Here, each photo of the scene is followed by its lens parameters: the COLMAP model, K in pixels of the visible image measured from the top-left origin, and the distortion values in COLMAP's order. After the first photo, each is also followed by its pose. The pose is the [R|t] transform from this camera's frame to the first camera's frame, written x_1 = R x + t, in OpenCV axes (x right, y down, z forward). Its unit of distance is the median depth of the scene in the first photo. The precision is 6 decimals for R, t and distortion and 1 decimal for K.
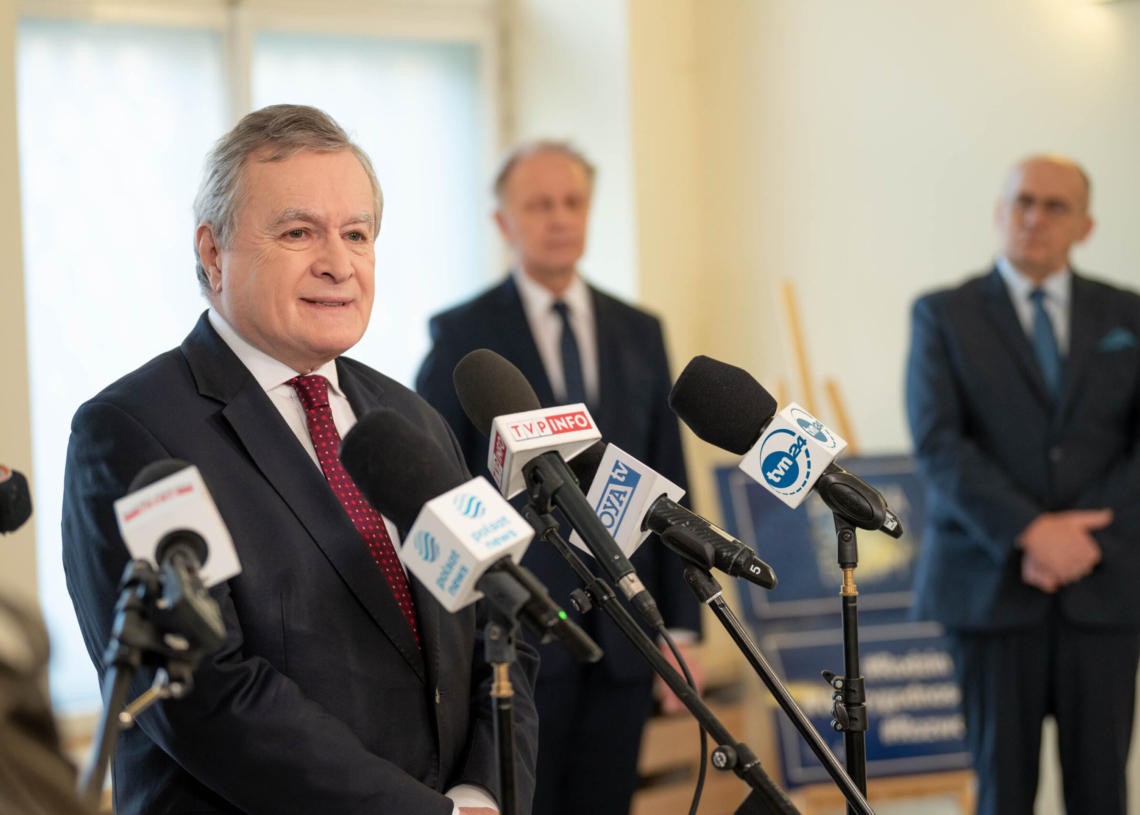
lens RADIAL K [[3109.2, 0, 570.0], [0, 3109.2, 407.5], [0, 0, 1]] dist [-0.004440, -0.162854]
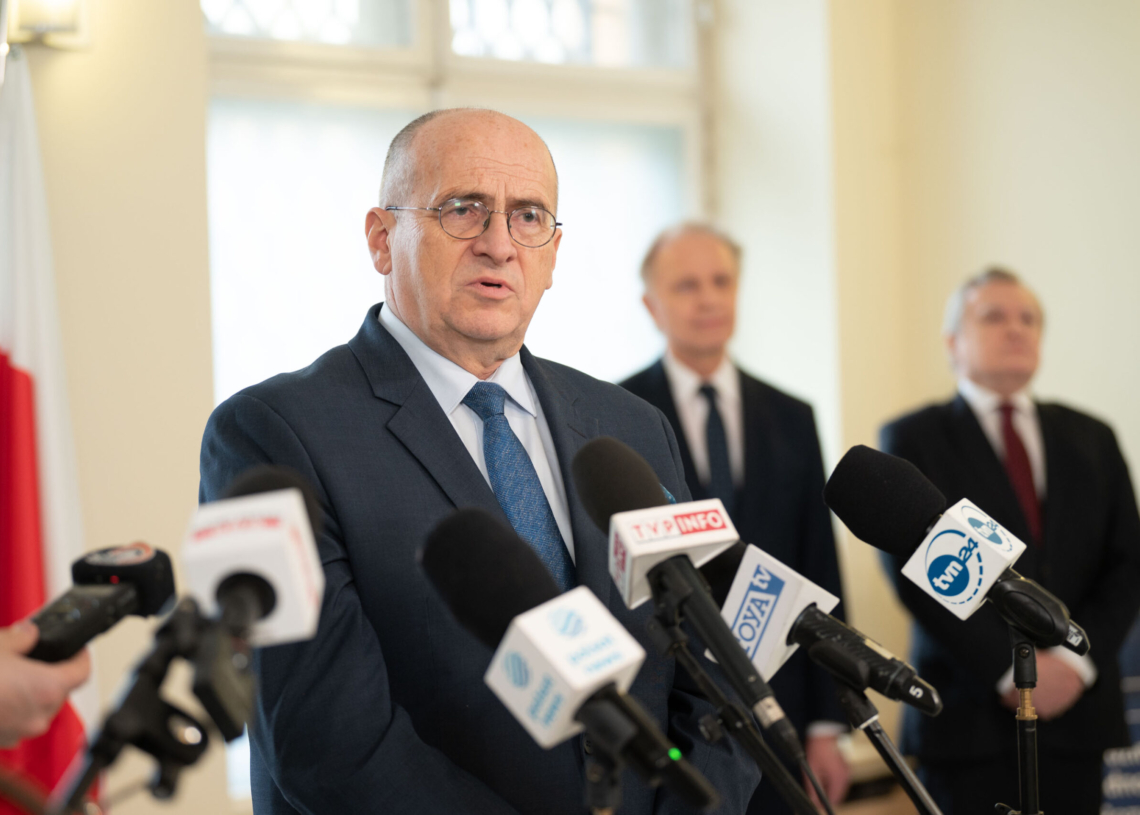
lens RADIAL K [[3085.9, 0, 549.8], [0, 3085.9, 408.7], [0, 0, 1]] dist [-0.010259, -0.025341]
pose [[0.997387, 0.006597, -0.071938, 0.018834], [-0.008451, 0.999639, -0.025494, -0.004262], [0.071744, 0.026035, 0.997083, 0.127954]]
